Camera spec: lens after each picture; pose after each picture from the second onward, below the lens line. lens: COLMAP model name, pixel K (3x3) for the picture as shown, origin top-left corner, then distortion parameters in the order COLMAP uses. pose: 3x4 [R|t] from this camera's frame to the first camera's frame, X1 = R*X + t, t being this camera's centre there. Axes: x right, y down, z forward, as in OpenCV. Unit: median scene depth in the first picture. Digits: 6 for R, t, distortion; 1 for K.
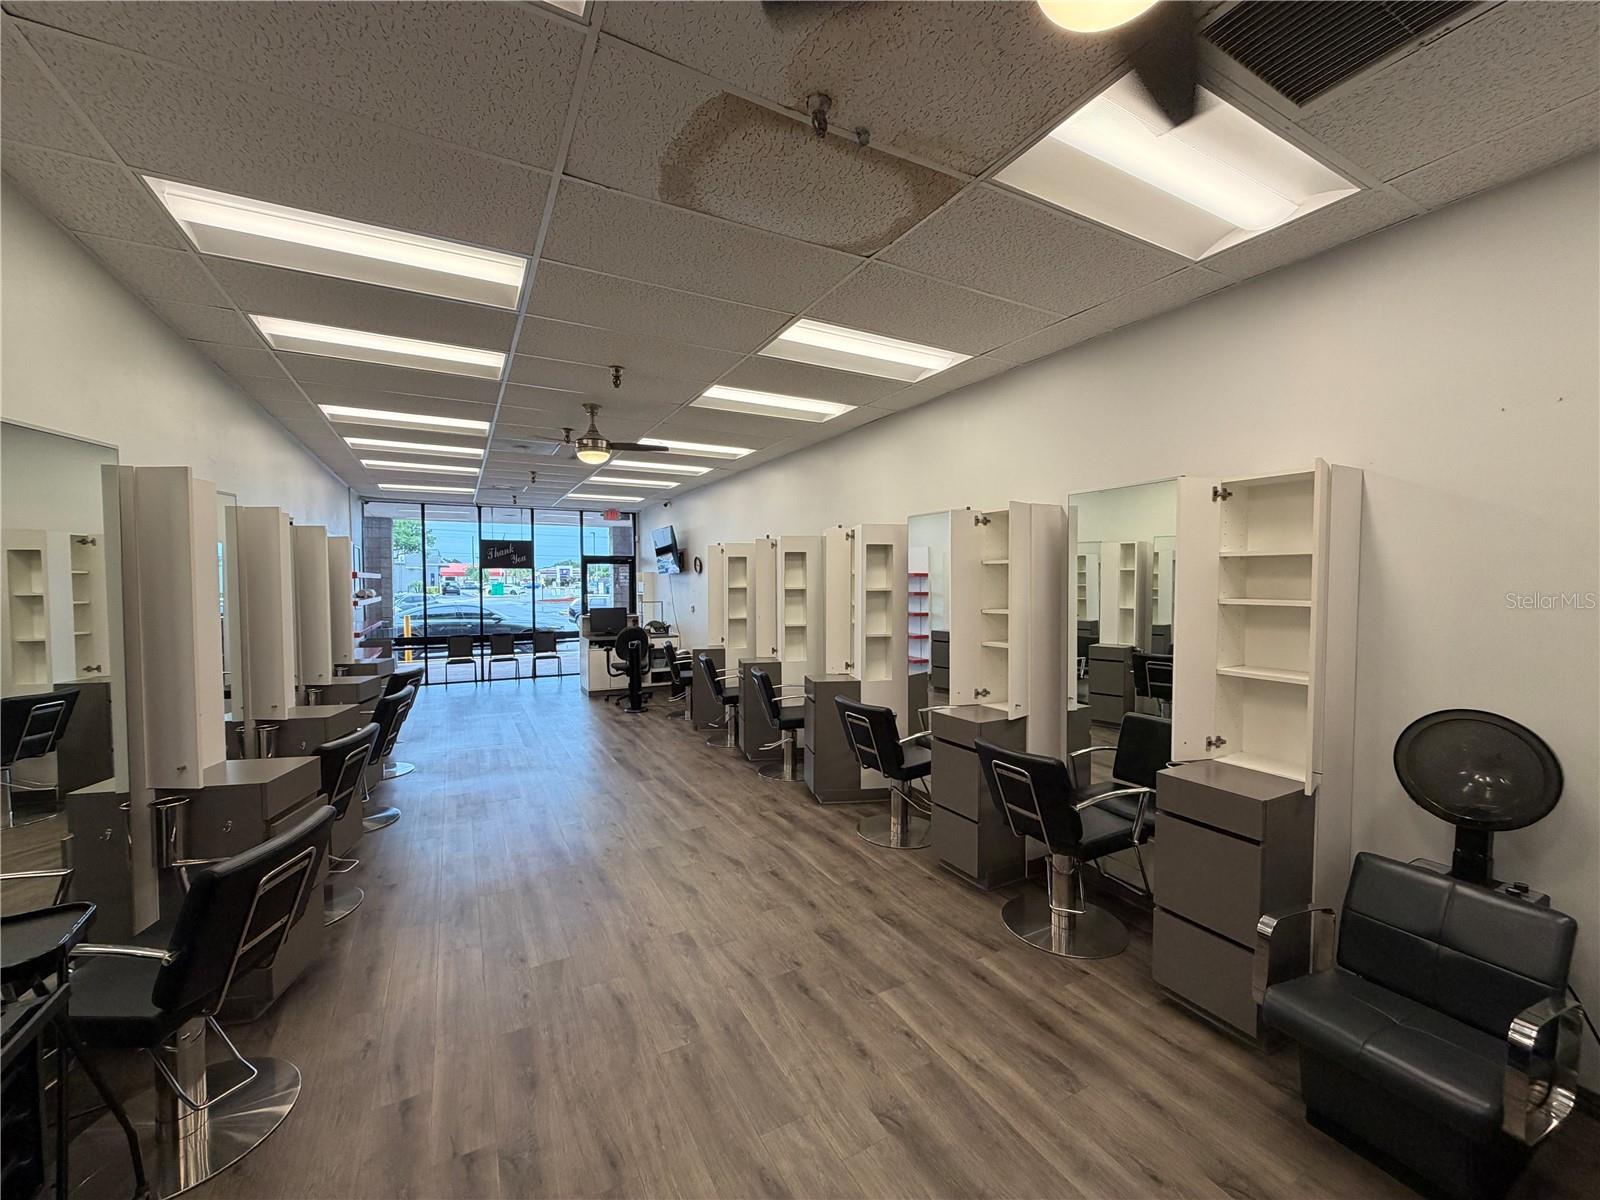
lens RADIAL K [[635.7, 0, 798.4], [0, 635.7, 601.0], [0, 0, 1]] dist [-0.000245, -0.000163]
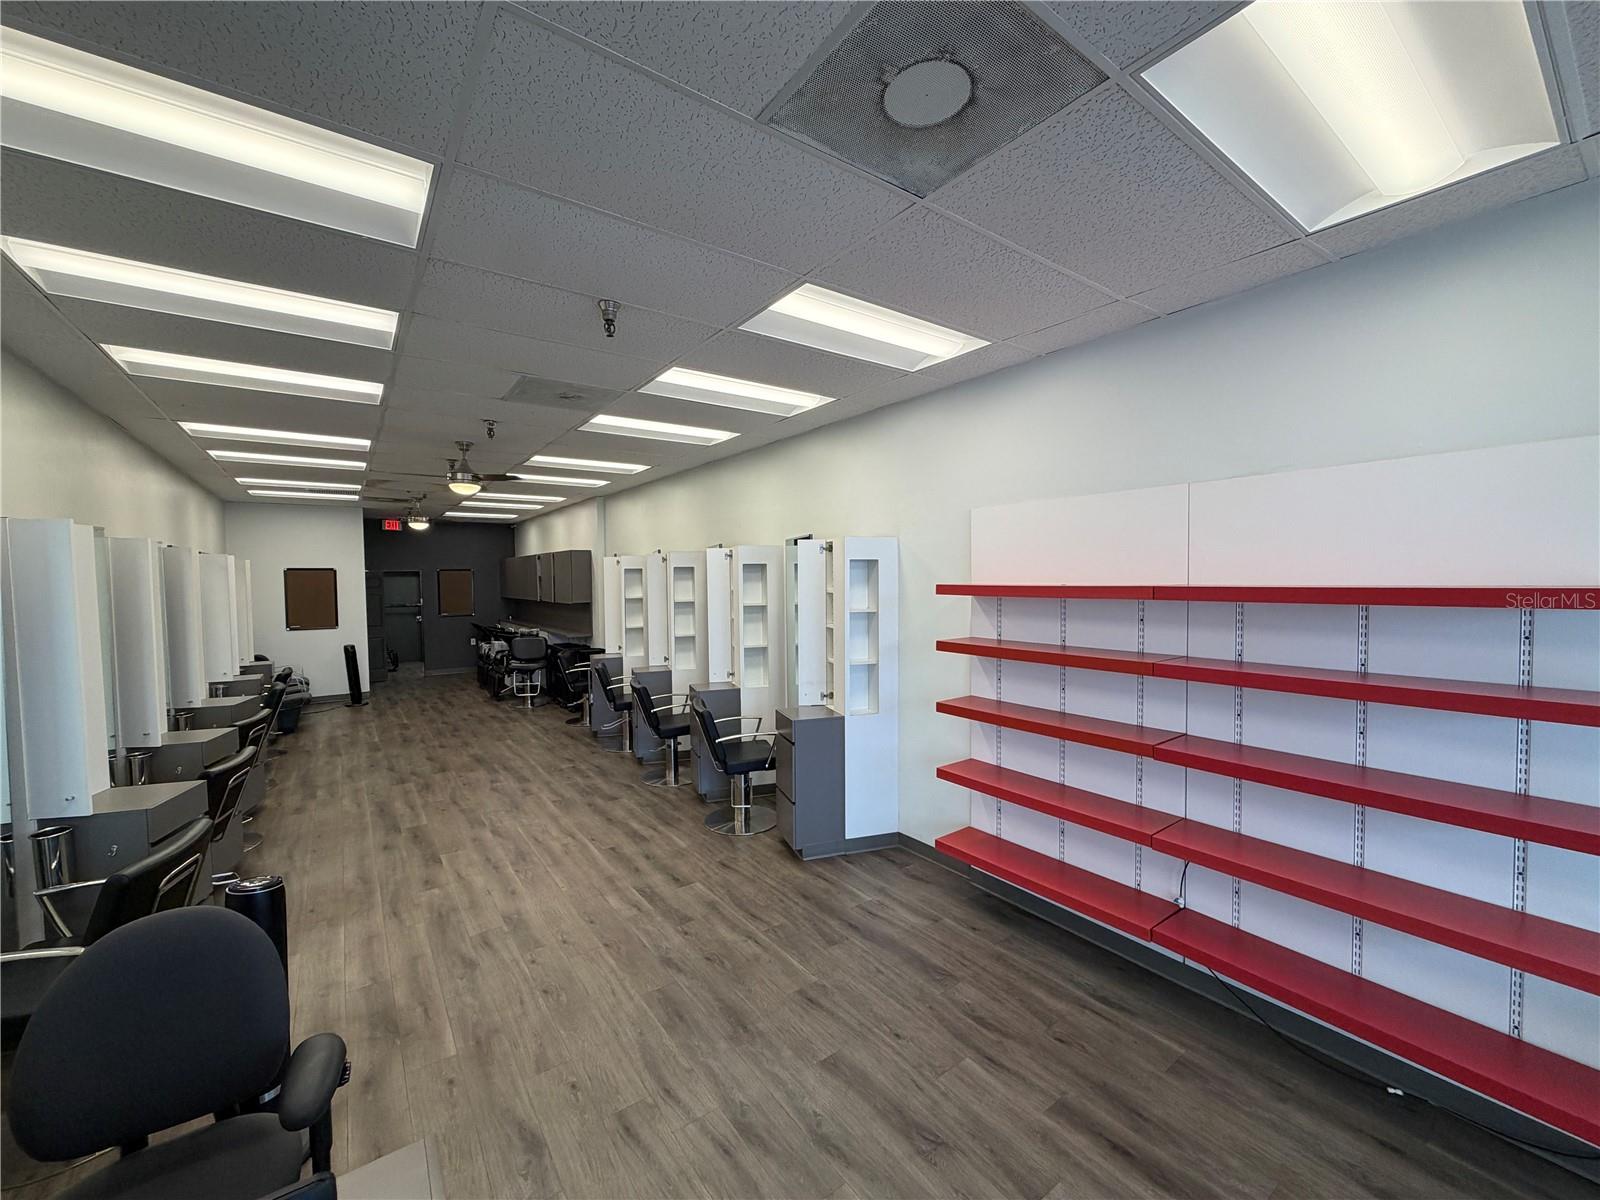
lens RADIAL K [[635.7, 0, 800.6], [0, 635.7, 606.9], [0, 0, 1]] dist [-0.000245, -0.000163]
pose [[-0.991635, 0.017455, -0.127886, -1.133576], [0.007317, 0.996823, 0.079313, -0.153971], [0.128864, 0.077714, -0.988612, 3.271278]]
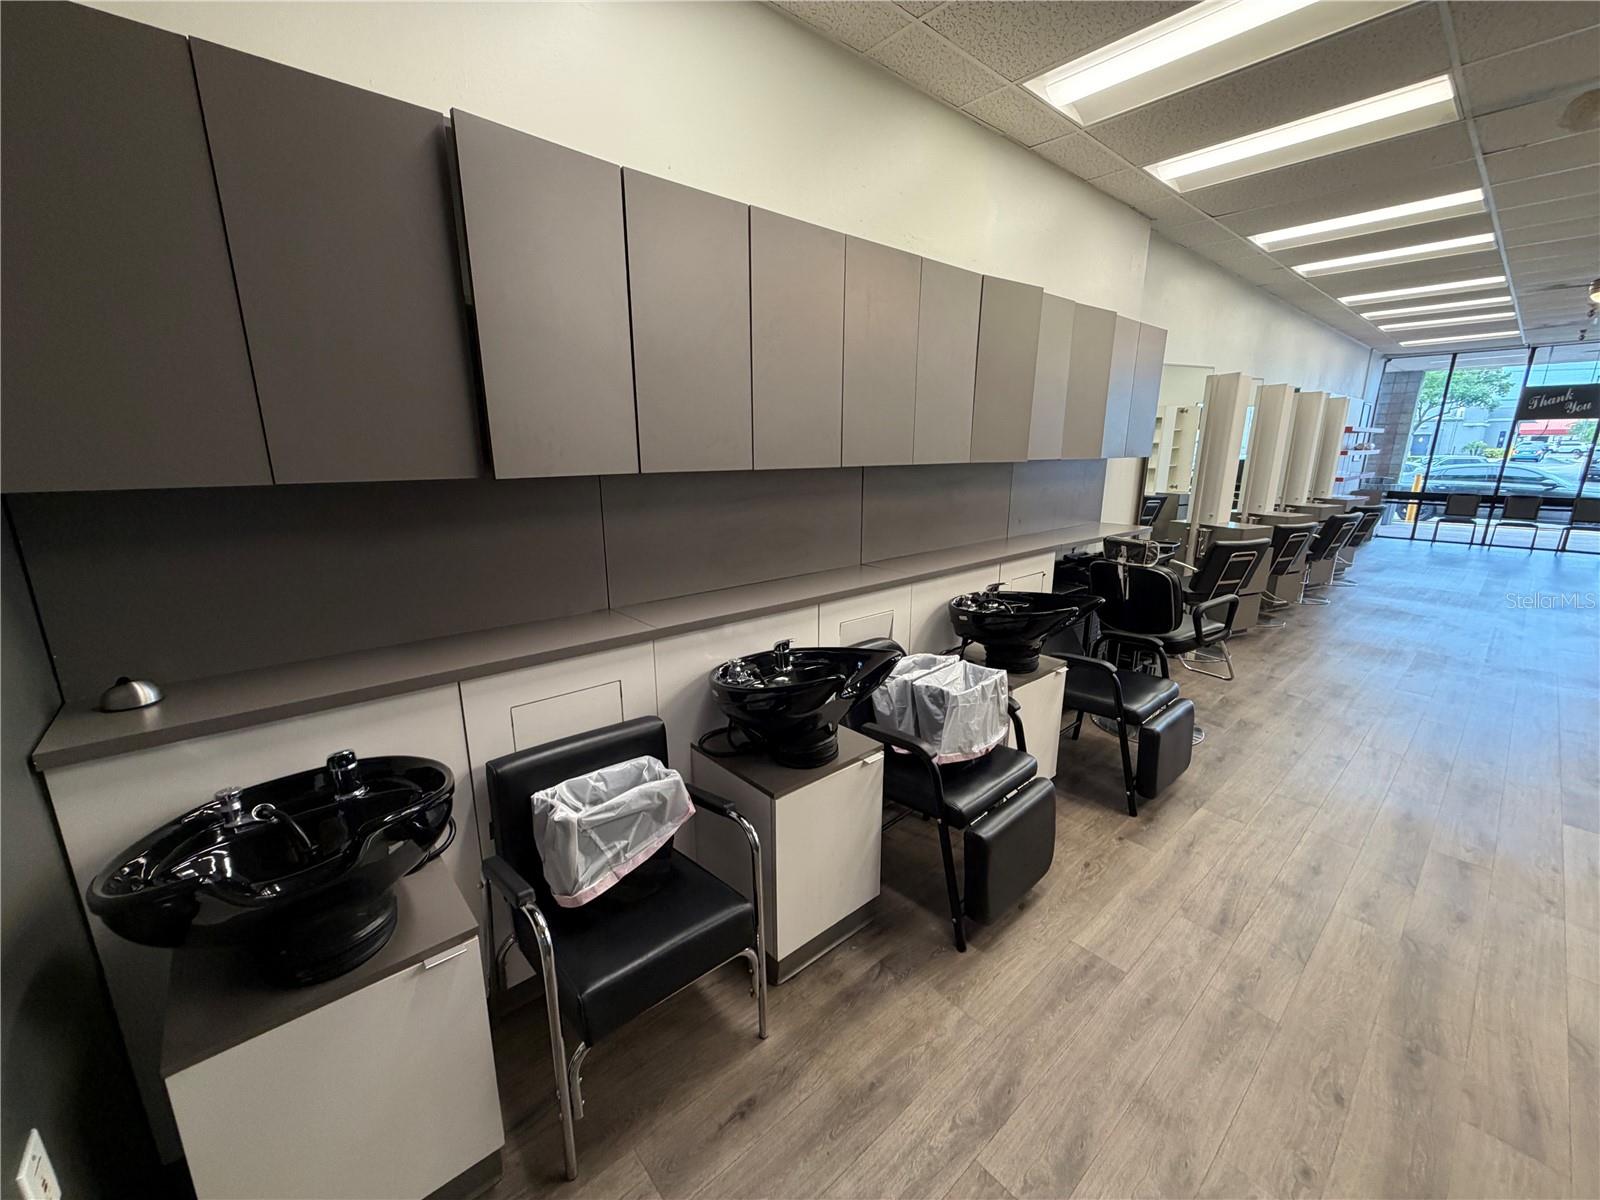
lens RADIAL K [[635.7, 0, 793.3], [0, 635.7, 603.8], [0, 0, 1]] dist [-0.000245, -0.000163]
pose [[0.215593, 0.237893, -0.947062, 0.654759], [-0.029520, 0.971015, 0.237190, 0.058807], [0.976037, -0.023179, 0.216367, -0.670638]]
